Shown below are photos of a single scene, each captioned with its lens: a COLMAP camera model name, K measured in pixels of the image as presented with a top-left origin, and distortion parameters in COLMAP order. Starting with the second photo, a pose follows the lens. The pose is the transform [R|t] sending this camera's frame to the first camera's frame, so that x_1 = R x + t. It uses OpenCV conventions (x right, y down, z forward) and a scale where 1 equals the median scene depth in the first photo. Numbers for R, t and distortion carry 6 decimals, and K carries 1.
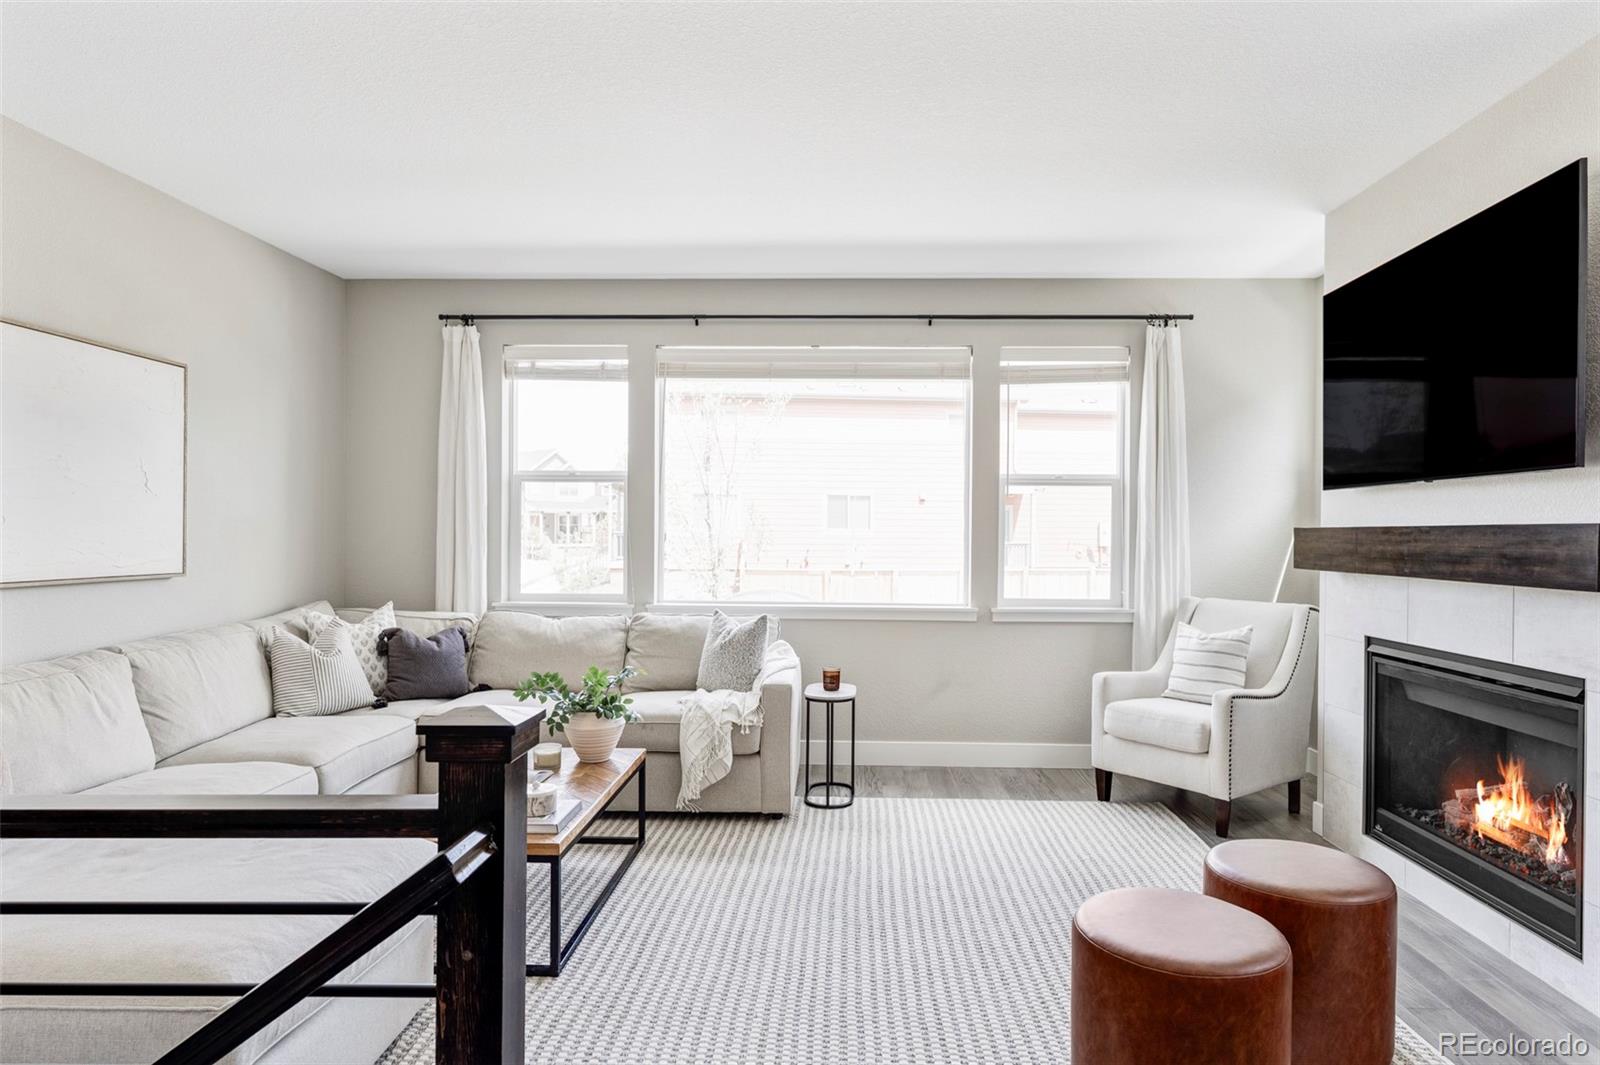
lens RADIAL K [[921.8, 0, 807.2], [0, 921.8, 529.2], [0, 0, 1]] dist [-0.014209, 0.001256]
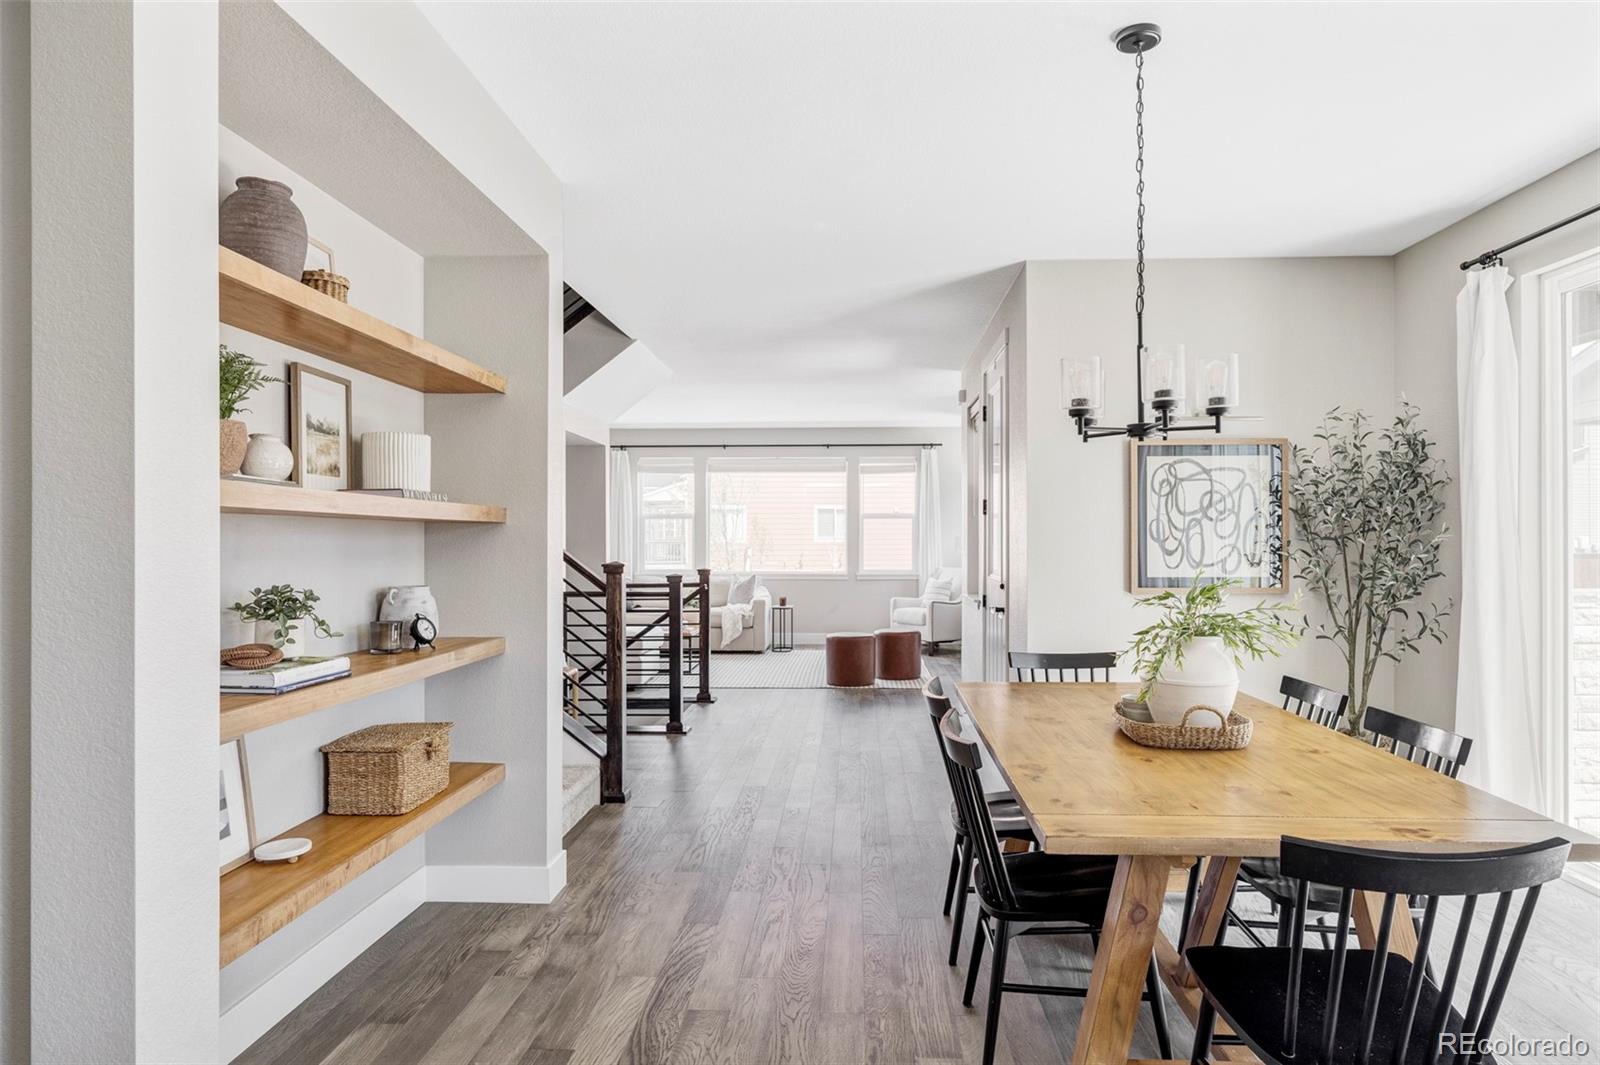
lens RADIAL K [[921.8, 0, 798.4], [0, 921.8, 537.6], [0, 0, 1]] dist [-0.014209, 0.001256]
pose [[0.999898, -0.006713, -0.012576, 0.088949], [0.006710, 0.999977, -0.000239, -0.002398], [0.012577, 0.000155, 0.999921, -1.268972]]
